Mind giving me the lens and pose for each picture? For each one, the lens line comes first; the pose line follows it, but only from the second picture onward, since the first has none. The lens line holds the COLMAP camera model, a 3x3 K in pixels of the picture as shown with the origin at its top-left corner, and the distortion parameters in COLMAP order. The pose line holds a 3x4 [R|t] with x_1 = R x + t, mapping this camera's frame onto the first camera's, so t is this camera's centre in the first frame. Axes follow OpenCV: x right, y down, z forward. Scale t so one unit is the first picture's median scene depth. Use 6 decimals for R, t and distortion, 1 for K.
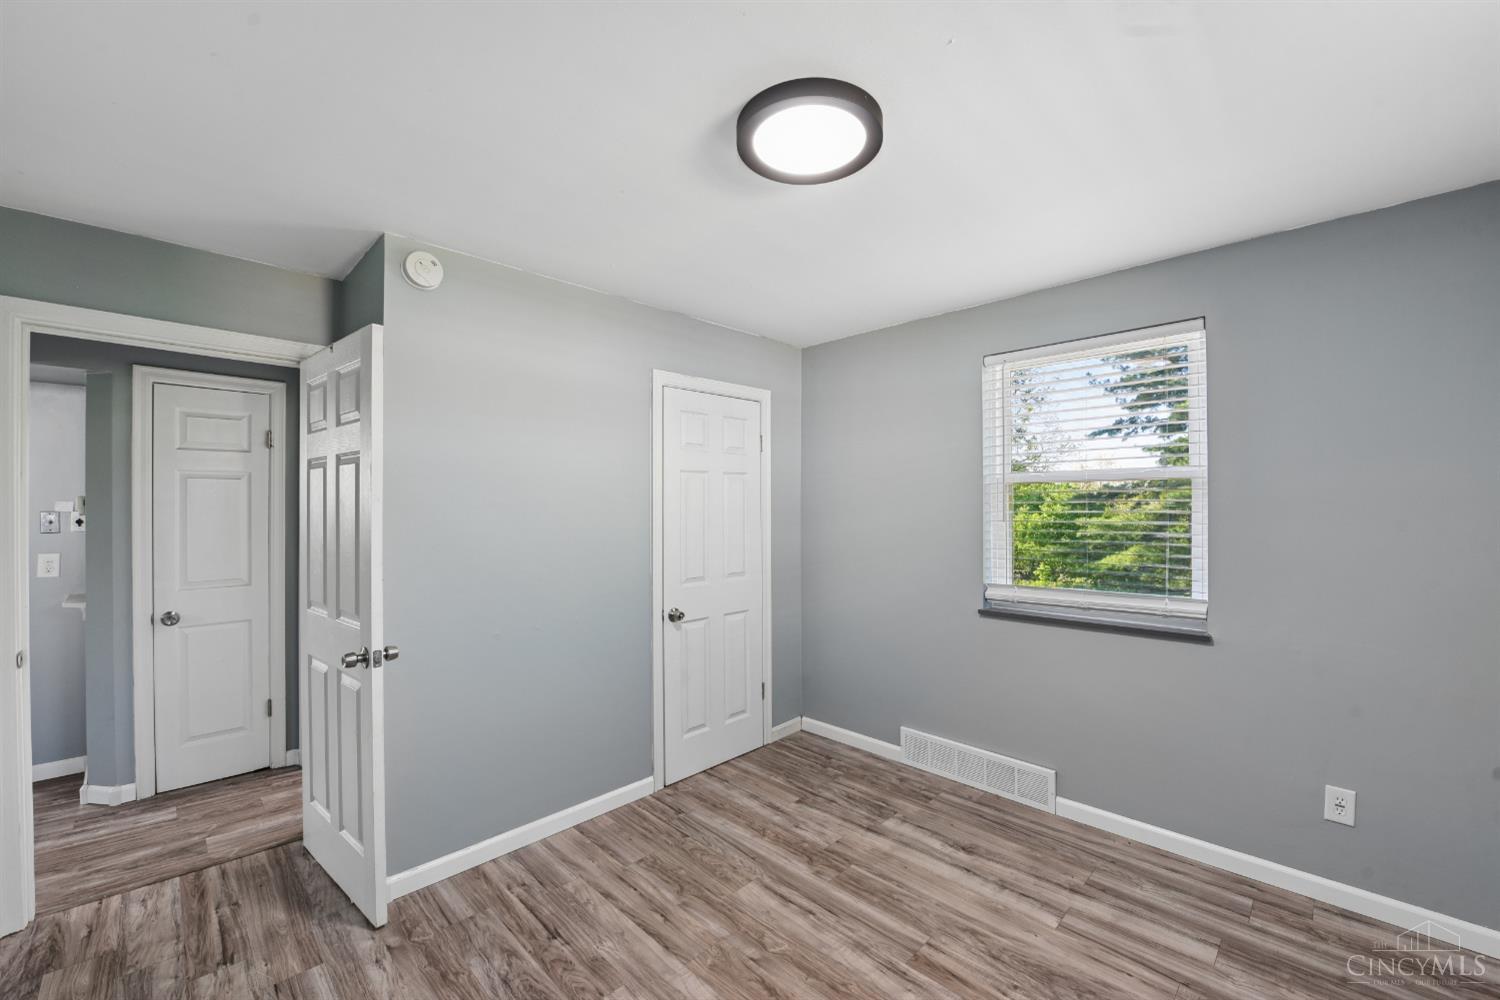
lens RADIAL K [[615.0, 0, 766.7], [0, 615.0, 495.7], [0, 0, 1]] dist [-0.019420, -0.000771]
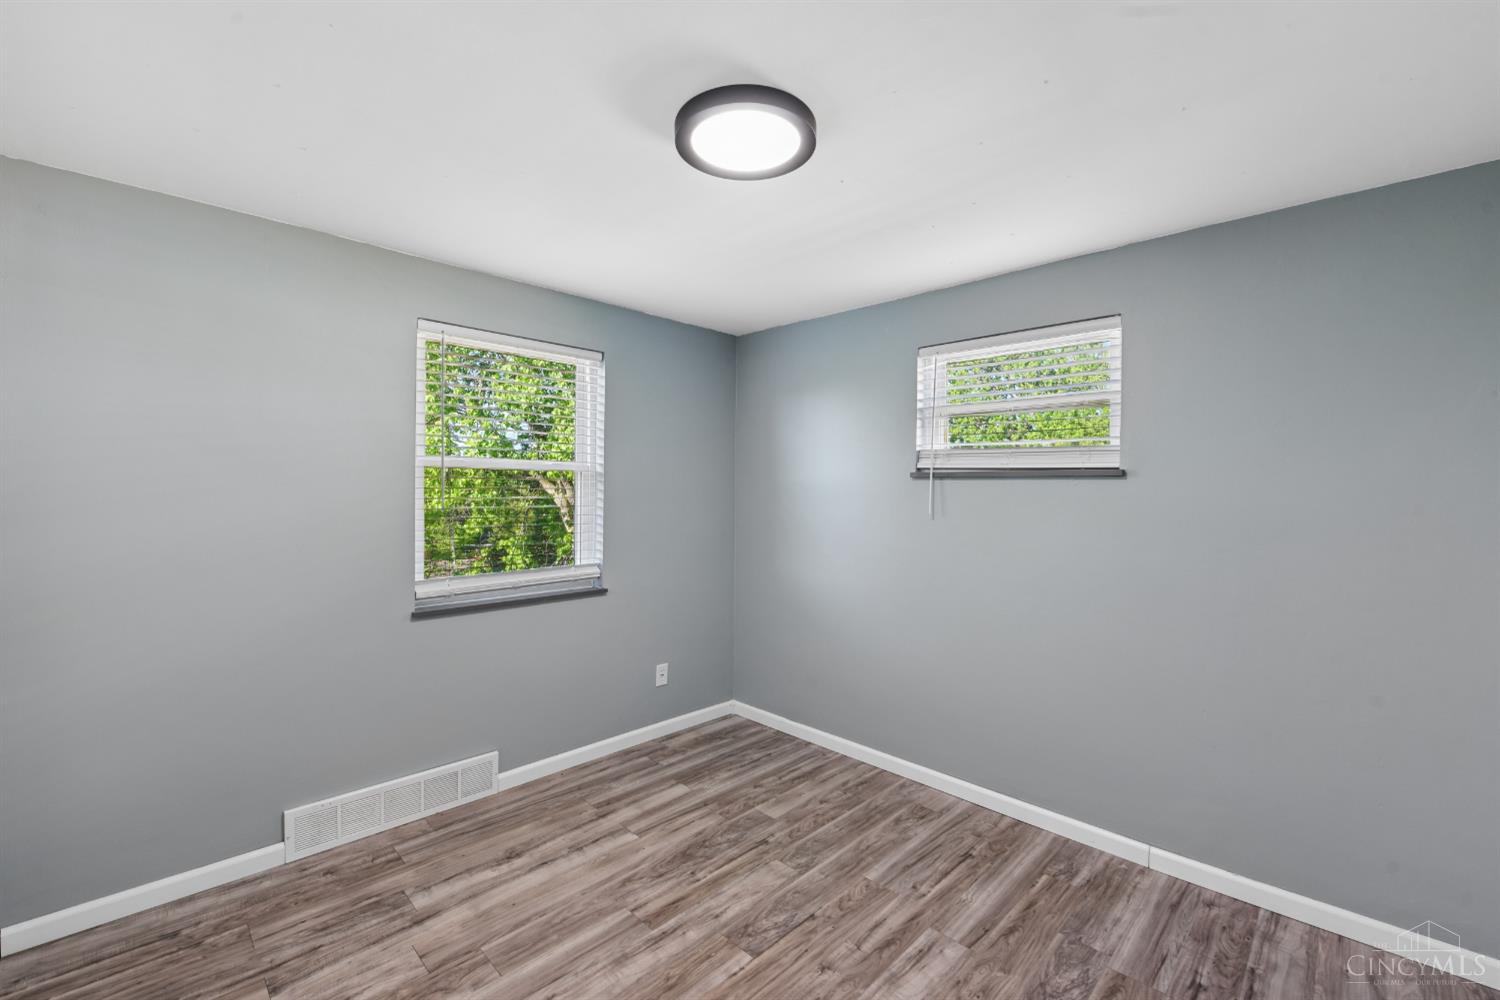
lens RADIAL K [[615.0, 0, 766.7], [0, 615.0, 495.7], [0, 0, 1]] dist [-0.019420, -0.000771]
pose [[-0.015287, -0.002022, 0.999881, -0.675086], [-0.018697, 0.999824, 0.001736, 0.013386], [-0.999708, -0.018668, -0.015322, 0.684991]]
